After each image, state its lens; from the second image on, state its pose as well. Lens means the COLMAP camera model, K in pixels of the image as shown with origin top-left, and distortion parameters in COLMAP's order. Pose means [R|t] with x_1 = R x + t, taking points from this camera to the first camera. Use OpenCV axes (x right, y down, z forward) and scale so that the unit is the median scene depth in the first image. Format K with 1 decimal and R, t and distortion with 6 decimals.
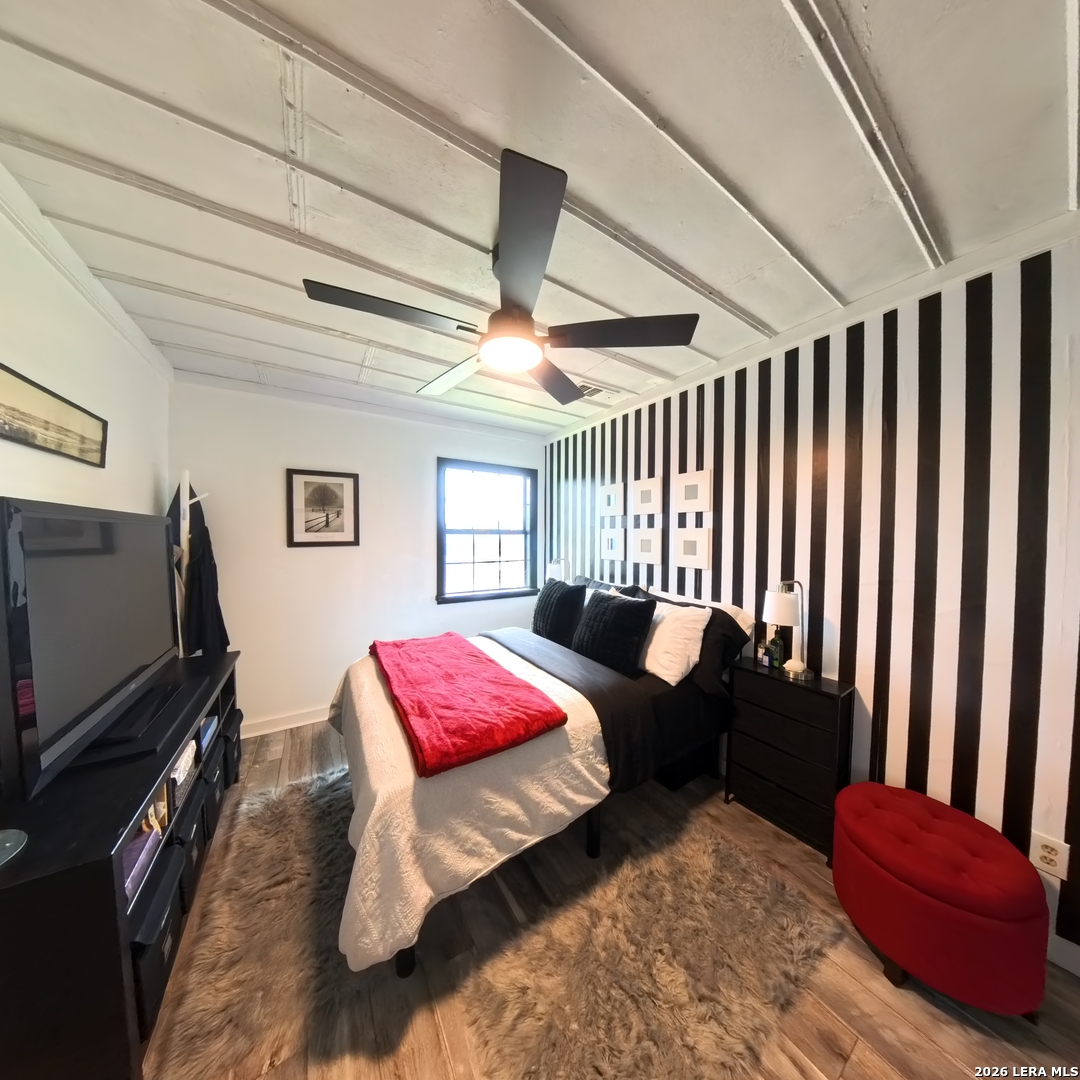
lens RADIAL K [[352.1, 0, 540.0], [0, 352.1, 540.0], [0, 0, 1]] dist [-0.021401, 0.000233]
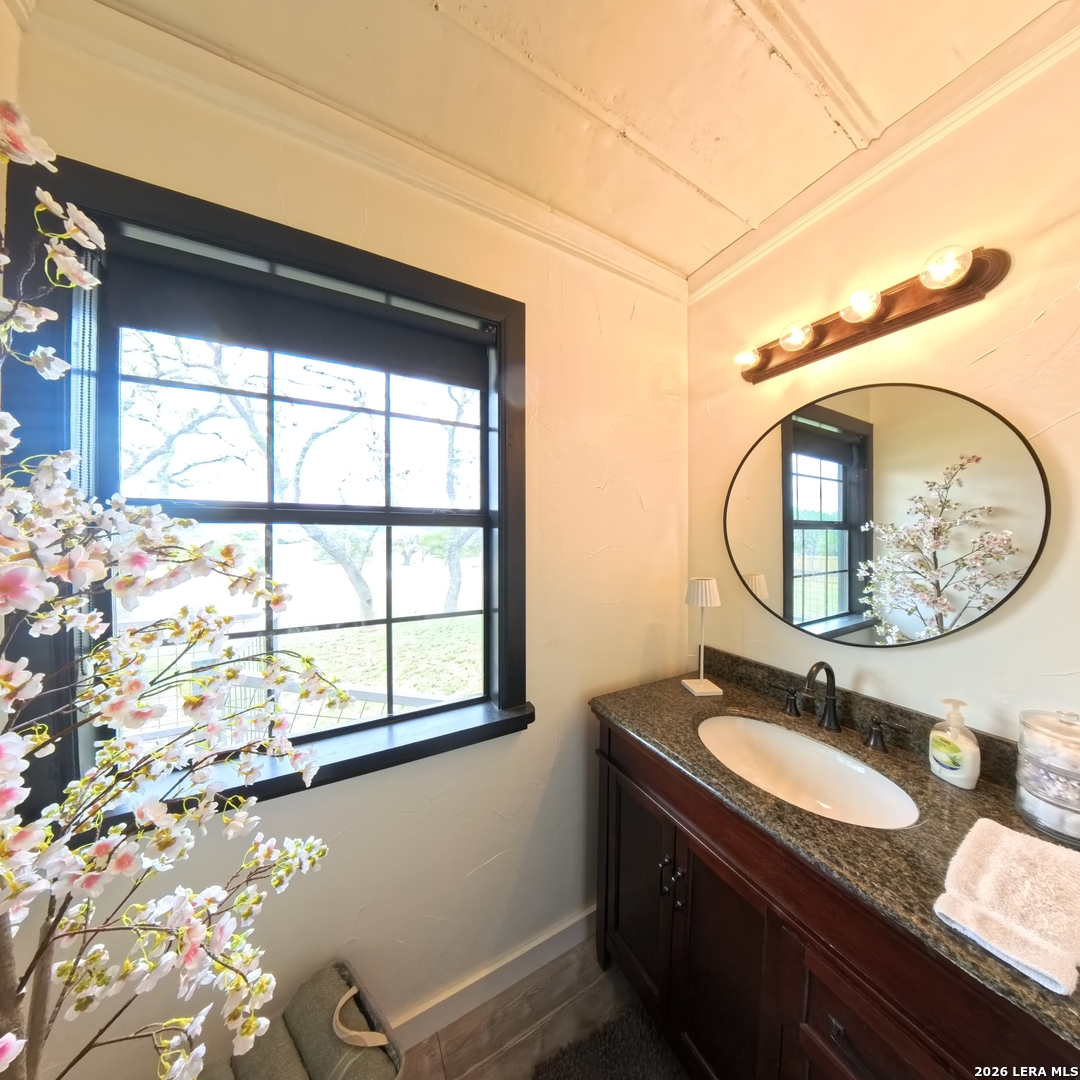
lens RADIAL K [[352.1, 0, 540.0], [0, 352.1, 540.0], [0, 0, 1]] dist [-0.021401, 0.000233]
pose [[0.996220, -0.000511, -0.086862, 0.055661], [0.000616, 0.999999, 0.001180, -0.006023], [0.086861, -0.001230, 0.996220, 1.415063]]
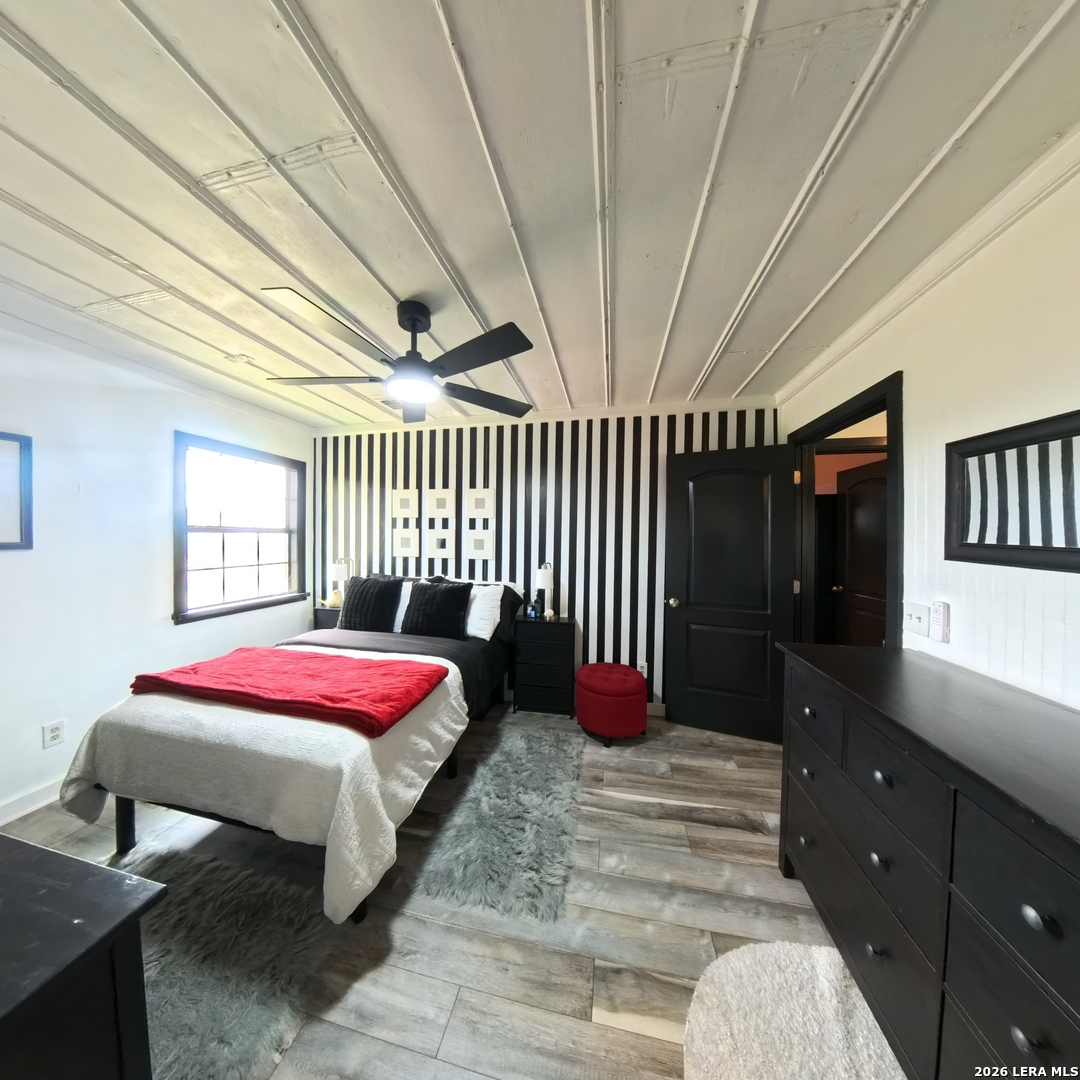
lens RADIAL K [[352.1, 0, 540.0], [0, 352.1, 540.0], [0, 0, 1]] dist [-0.021401, 0.000233]
pose [[0.694403, -0.006072, 0.719560, -0.470400], [0.004962, 0.999981, 0.003650, 0.001910], [-0.719569, 0.001036, 0.694420, -0.136923]]
